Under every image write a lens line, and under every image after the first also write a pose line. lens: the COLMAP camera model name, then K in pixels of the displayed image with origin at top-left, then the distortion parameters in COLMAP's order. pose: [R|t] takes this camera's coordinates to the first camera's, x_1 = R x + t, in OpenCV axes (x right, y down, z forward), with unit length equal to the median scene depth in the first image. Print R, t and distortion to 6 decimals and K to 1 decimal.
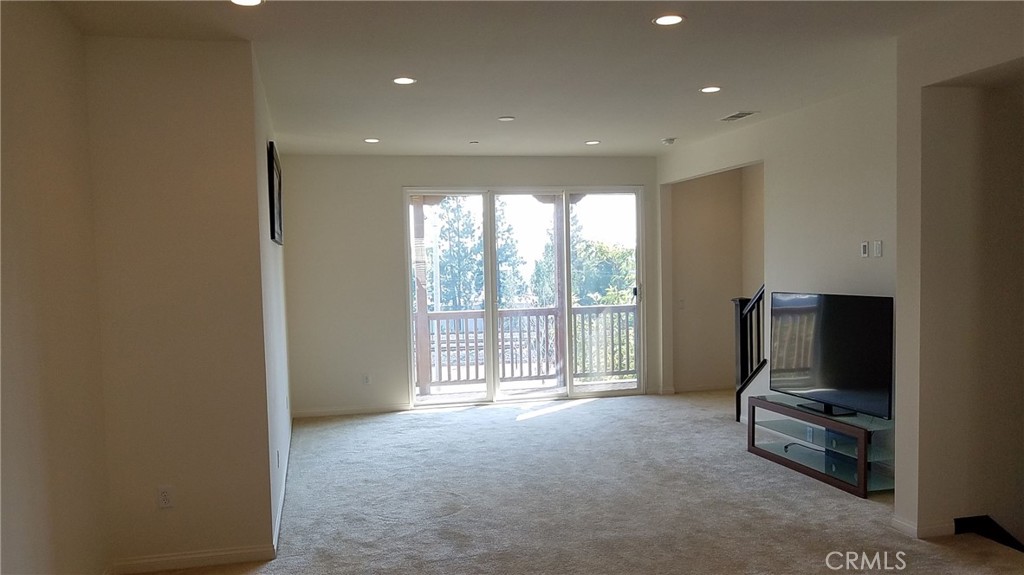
lens RADIAL K [[834.4, 0, 508.2], [0, 834.4, 272.5], [0, 0, 1]] dist [-0.010373, -0.002764]
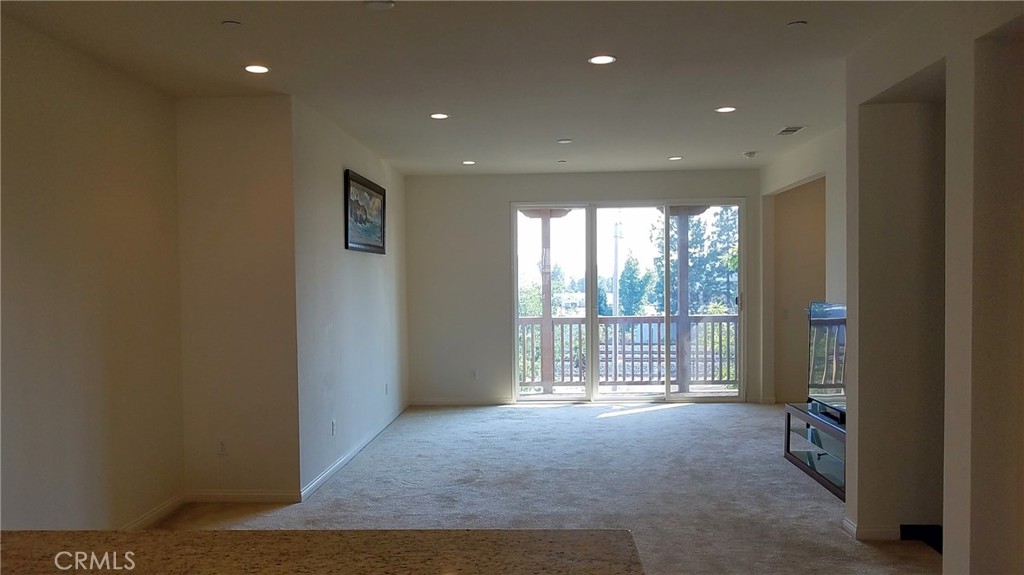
lens RADIAL K [[834.4, 0, 508.2], [0, 834.4, 272.5], [0, 0, 1]] dist [-0.010373, -0.002764]
pose [[0.958506, 0.010020, -0.284896, 0.244574], [-0.013349, 0.999863, -0.009747, 0.001811], [0.284760, 0.013145, 0.958509, -0.081795]]
